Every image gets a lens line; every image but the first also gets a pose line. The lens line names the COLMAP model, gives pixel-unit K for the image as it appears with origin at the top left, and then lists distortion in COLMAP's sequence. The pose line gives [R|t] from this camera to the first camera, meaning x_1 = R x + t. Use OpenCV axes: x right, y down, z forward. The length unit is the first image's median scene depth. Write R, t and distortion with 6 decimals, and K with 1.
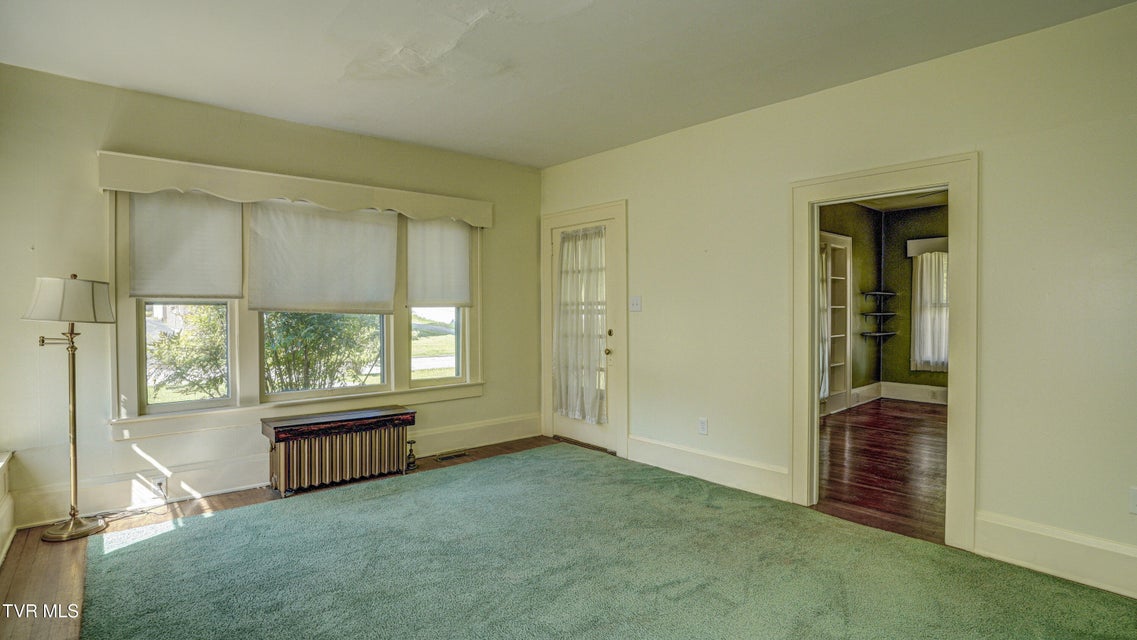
lens RADIAL K [[552.8, 0, 572.2], [0, 552.8, 317.5], [0, 0, 1]] dist [-0.069868, 0.027297]
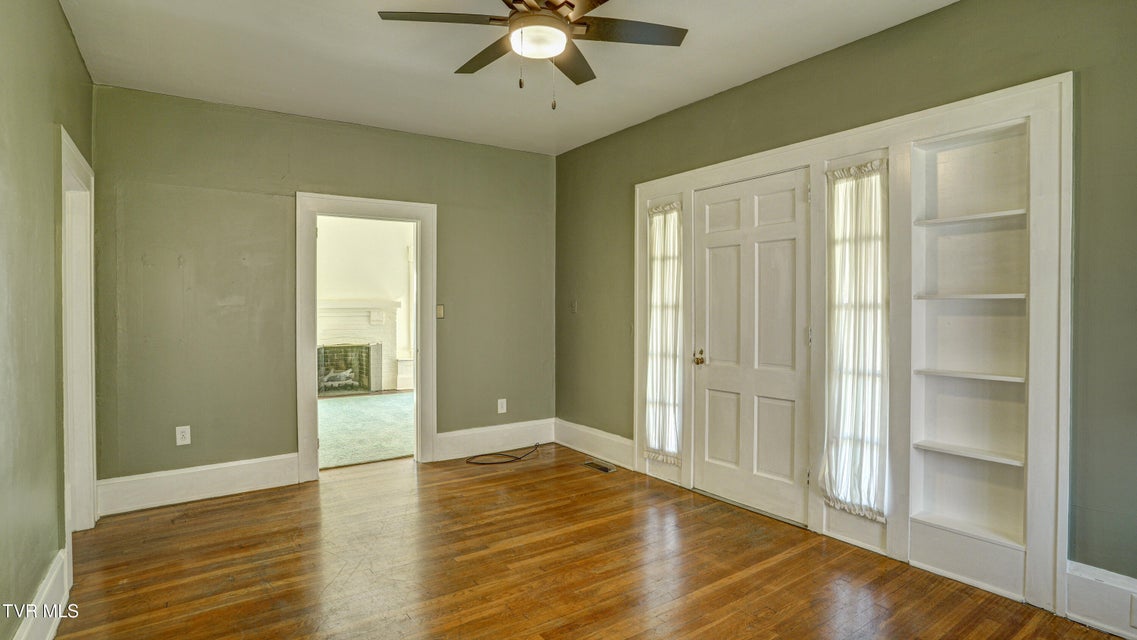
lens RADIAL K [[559.0, 0, 571.8], [0, 559.0, 317.5], [0, 0, 1]] dist [-0.085754, 0.038723]
pose [[-0.101195, 0.018804, -0.994689, 0.805954], [-0.010674, 0.999743, 0.019985, -0.009236], [0.994809, 0.012639, -0.100968, 0.712672]]
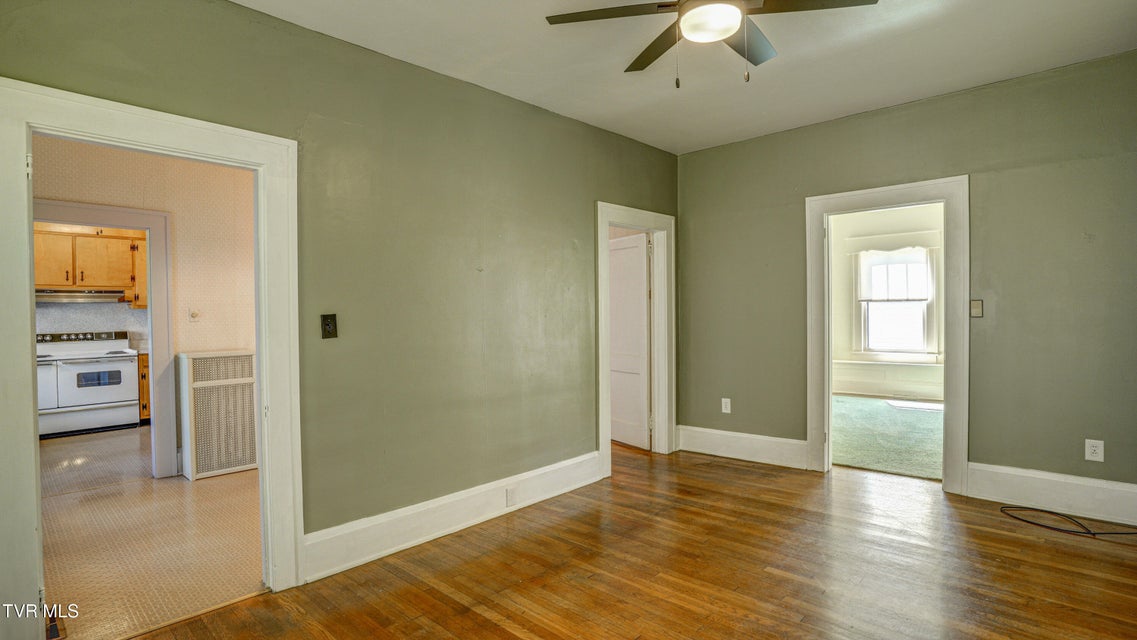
lens RADIAL K [[559.0, 0, 571.8], [0, 559.0, 317.5], [0, 0, 1]] dist [-0.085754, 0.038723]
pose [[-0.993596, 0.018041, -0.111539, 0.615679], [0.015165, 0.999532, 0.026580, -0.012354], [0.111967, 0.024719, -0.993404, 0.930470]]
